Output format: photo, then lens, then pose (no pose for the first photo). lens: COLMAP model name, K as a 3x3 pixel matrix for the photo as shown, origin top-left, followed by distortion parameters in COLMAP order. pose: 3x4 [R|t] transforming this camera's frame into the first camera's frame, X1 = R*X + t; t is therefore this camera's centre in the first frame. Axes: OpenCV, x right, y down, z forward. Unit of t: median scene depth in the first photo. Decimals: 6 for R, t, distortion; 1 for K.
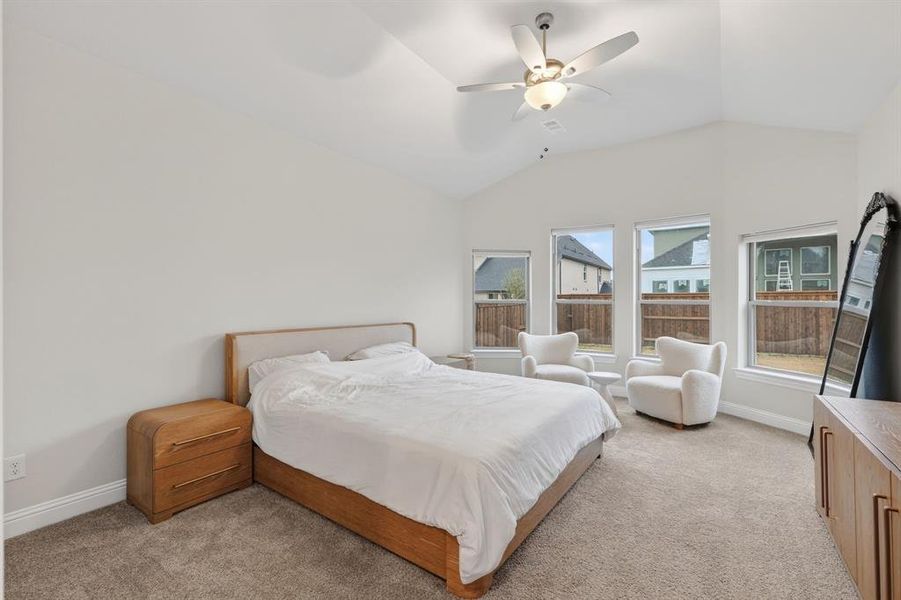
lens RADIAL K [[387.7, 0, 445.6], [0, 387.7, 298.0], [0, 0, 1]] dist [0.002662, 0.001472]
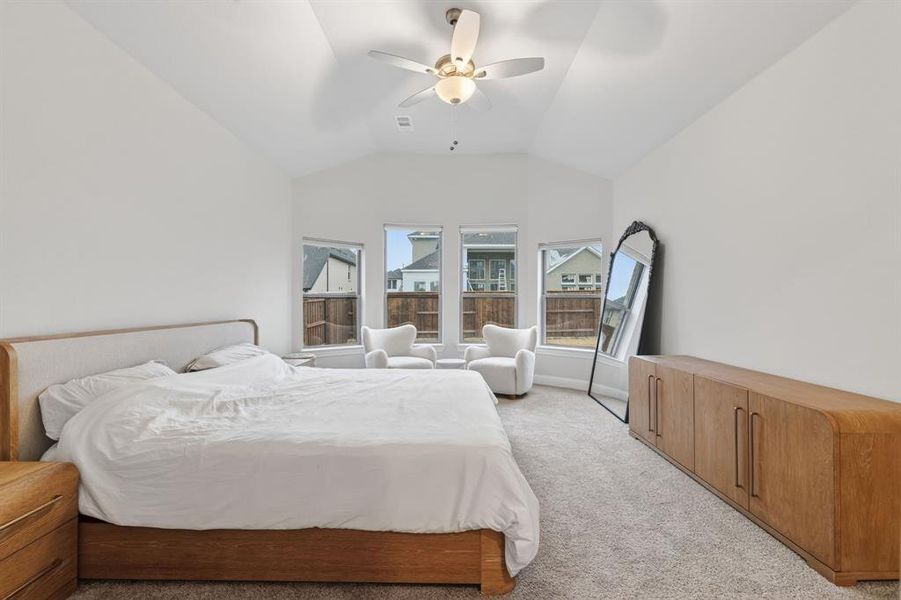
lens RADIAL K [[387.7, 0, 439.2], [0, 387.7, 298.0], [0, 0, 1]] dist [0.002662, 0.001472]
pose [[0.825508, 0.002886, 0.564383, -0.273853], [-0.003606, 0.999993, 0.000160, 0.022167], [-0.564379, -0.002167, 0.825513, 0.135404]]
